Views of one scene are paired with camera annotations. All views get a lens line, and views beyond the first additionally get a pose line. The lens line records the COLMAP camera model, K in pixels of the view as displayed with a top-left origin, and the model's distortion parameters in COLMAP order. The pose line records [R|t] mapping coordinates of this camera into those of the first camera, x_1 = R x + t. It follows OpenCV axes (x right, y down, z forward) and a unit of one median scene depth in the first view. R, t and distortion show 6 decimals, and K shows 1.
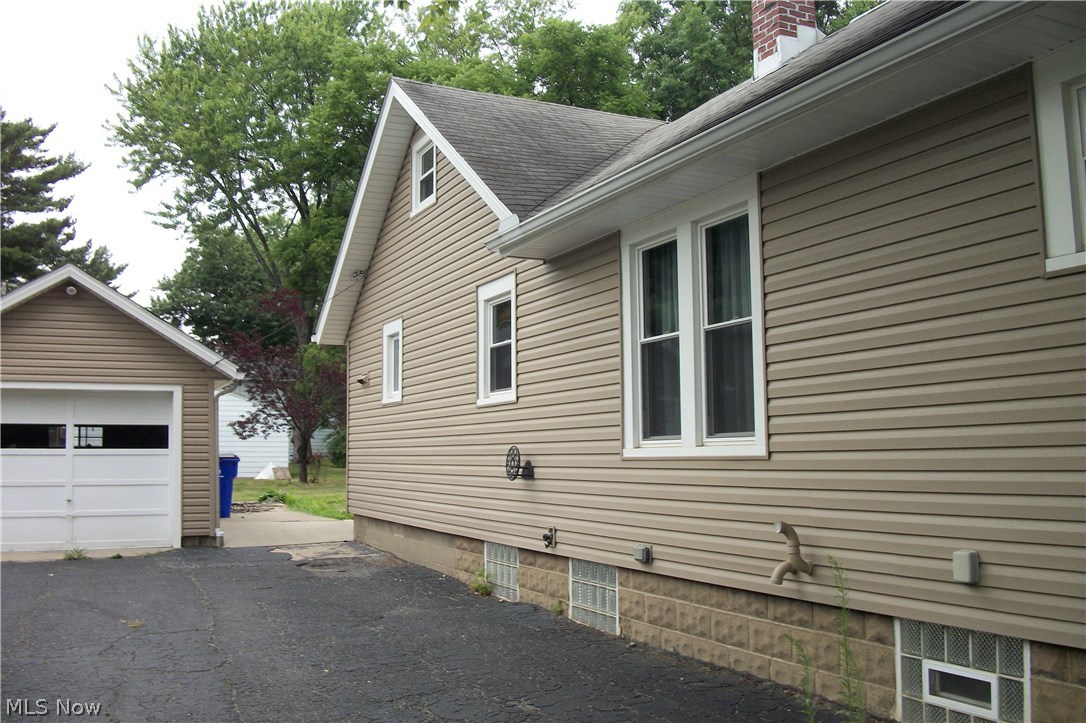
lens RADIAL K [[1042.2, 0, 549.0], [0, 1042.2, 345.4], [0, 0, 1]] dist [-0.128313, 0.050991]
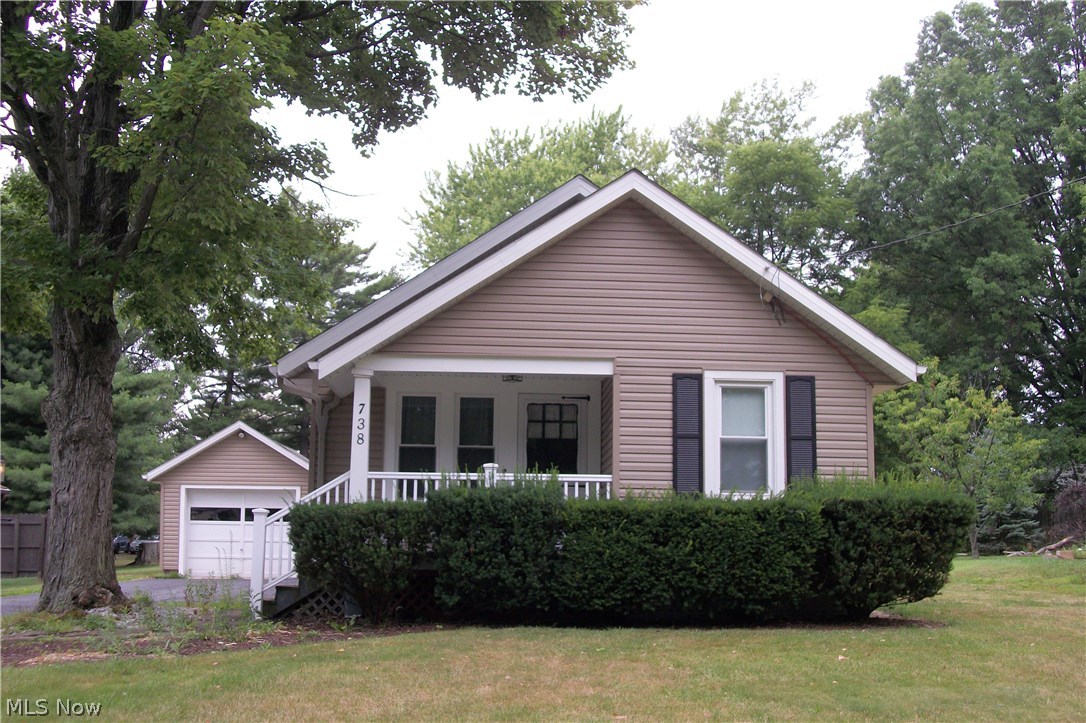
lens RADIAL K [[1259.5, 0, 559.3], [0, 1259.5, 360.5], [0, 0, 1]] dist [-0.089149, 0.030026]
pose [[0.927154, -0.038031, -0.372745, 0.849717], [0.020410, 0.998485, -0.051106, -0.057043], [0.374123, 0.039775, 0.926526, -0.830303]]
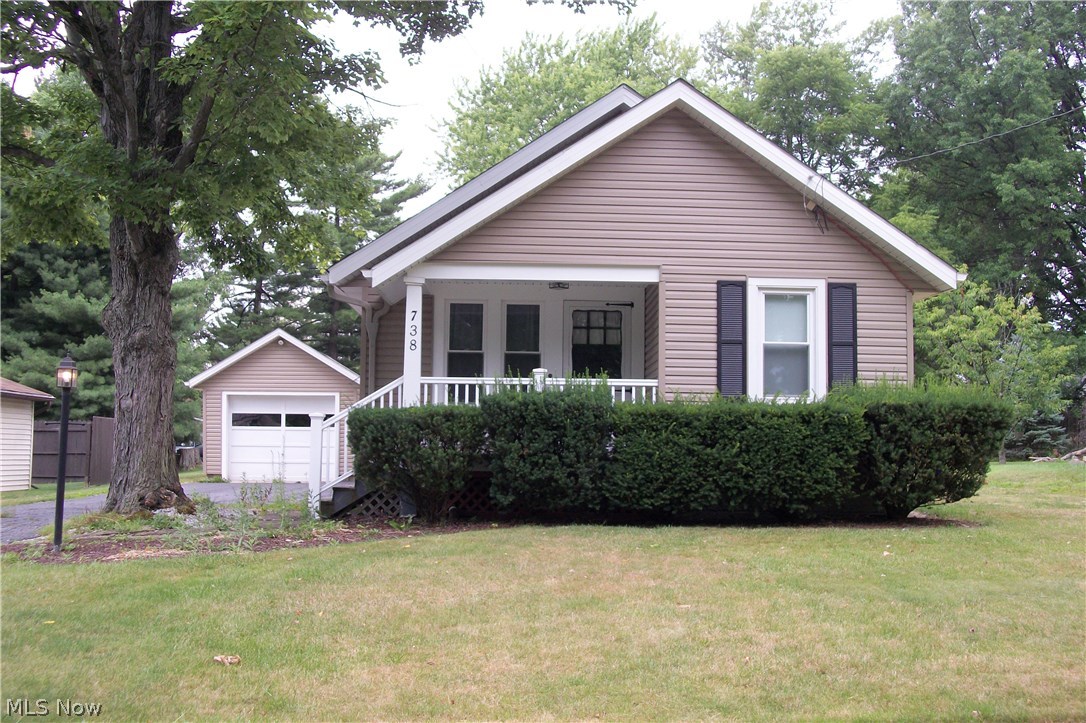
lens RADIAL K [[1259.5, 0, 559.3], [0, 1259.5, 360.5], [0, 0, 1]] dist [-0.089149, 0.030026]
pose [[0.920479, -0.011498, -0.390623, 0.839820], [0.021931, 0.999512, 0.022258, -0.056725], [0.390177, -0.029054, 0.920281, -0.862461]]
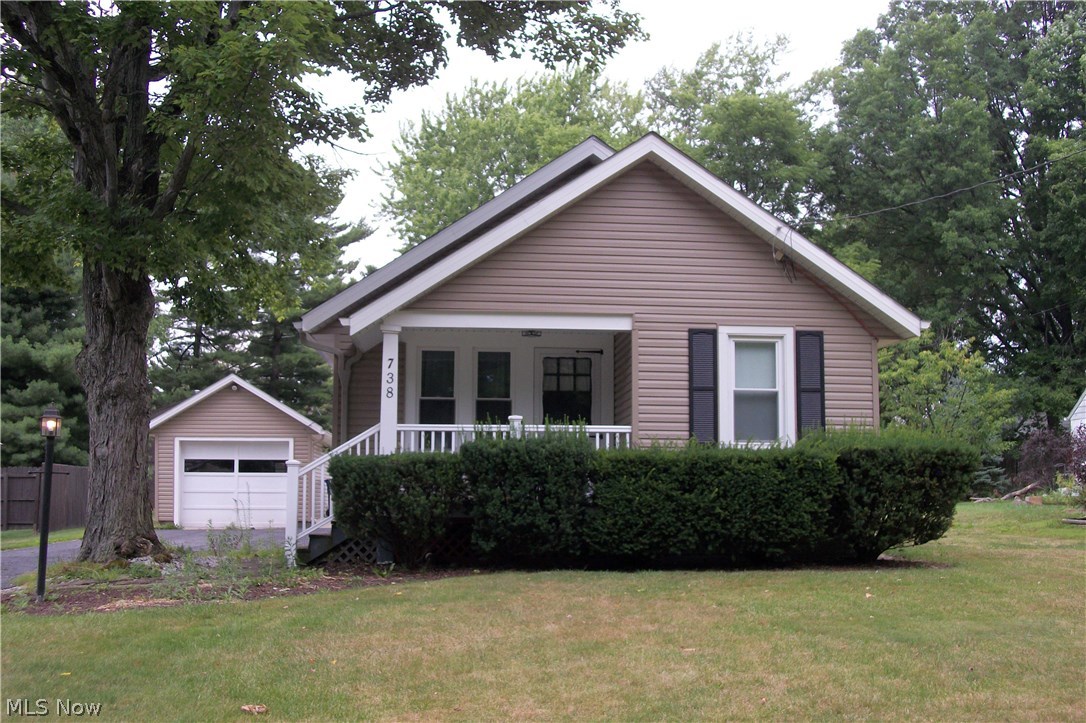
lens RADIAL K [[1259.5, 0, 559.3], [0, 1259.5, 360.5], [0, 0, 1]] dist [-0.089149, 0.030026]
pose [[0.939539, -0.025860, -0.341465, 0.813781], [0.023748, 0.999664, -0.010364, -0.061566], [0.341618, 0.001628, 0.939837, -0.889760]]
